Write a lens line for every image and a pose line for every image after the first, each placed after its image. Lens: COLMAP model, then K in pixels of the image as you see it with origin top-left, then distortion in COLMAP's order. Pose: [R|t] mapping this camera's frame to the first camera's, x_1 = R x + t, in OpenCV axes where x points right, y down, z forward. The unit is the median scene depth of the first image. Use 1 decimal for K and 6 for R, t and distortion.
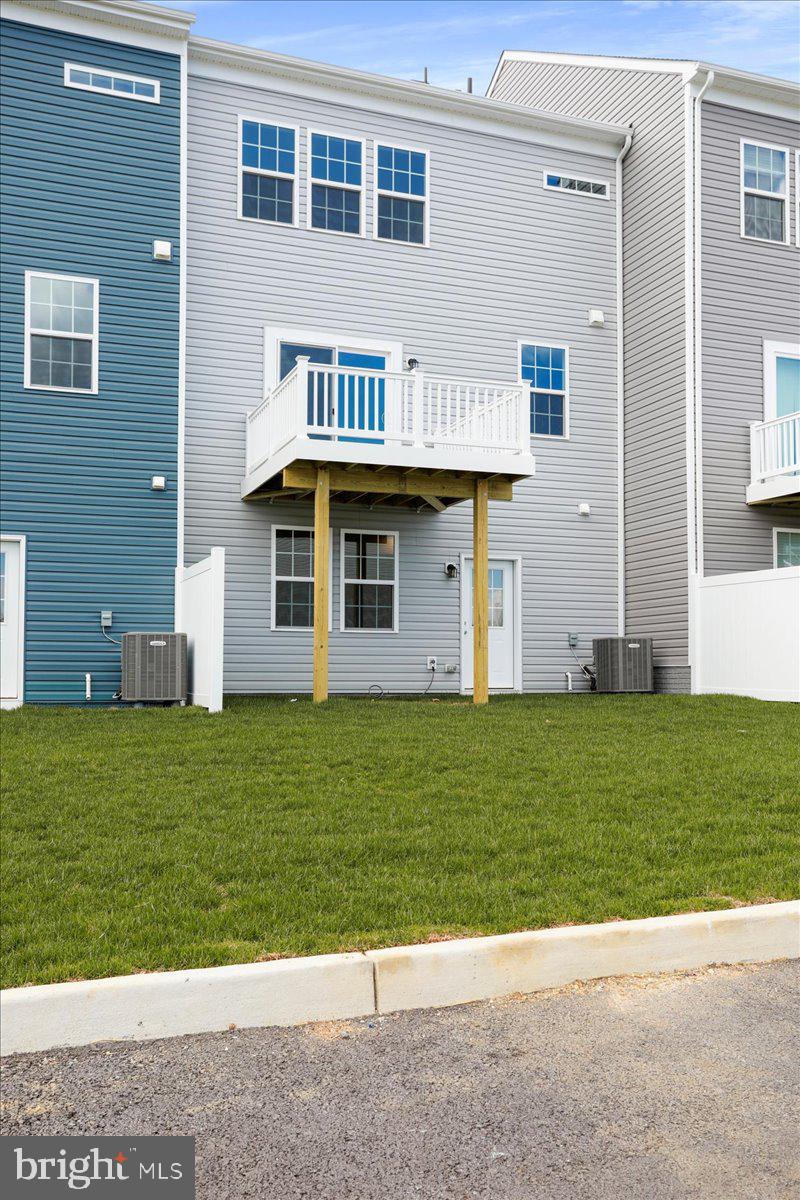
lens RADIAL K [[1036.9, 0, 400.5], [0, 1036.9, 602.8], [0, 0, 1]] dist [-0.064381, 0.009615]
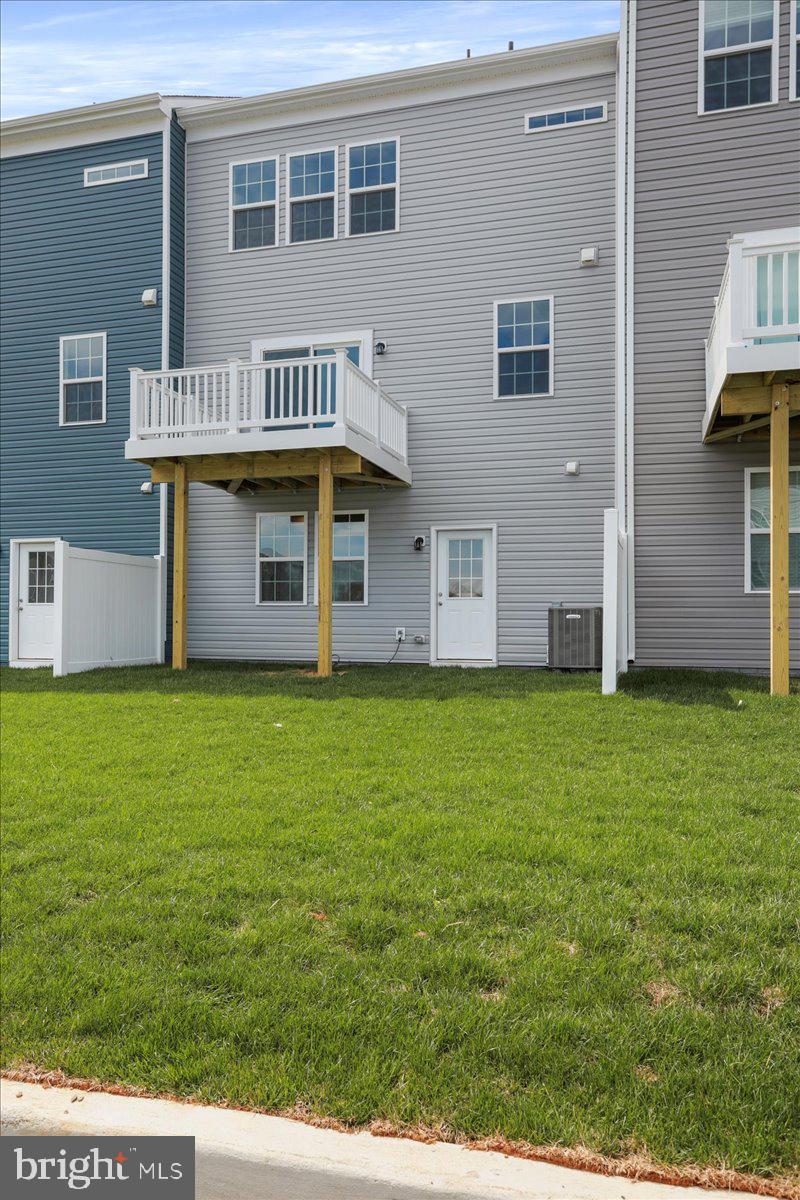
lens RADIAL K [[872.4, 0, 399.2], [0, 872.4, 600.1], [0, 0, 1]] dist [-0.049968, 0.013684]
pose [[0.799097, -0.015053, -0.601013, 0.555877], [0.030126, 0.999433, 0.015023, 0.011188], [0.600446, -0.030111, 0.799098, 0.304505]]
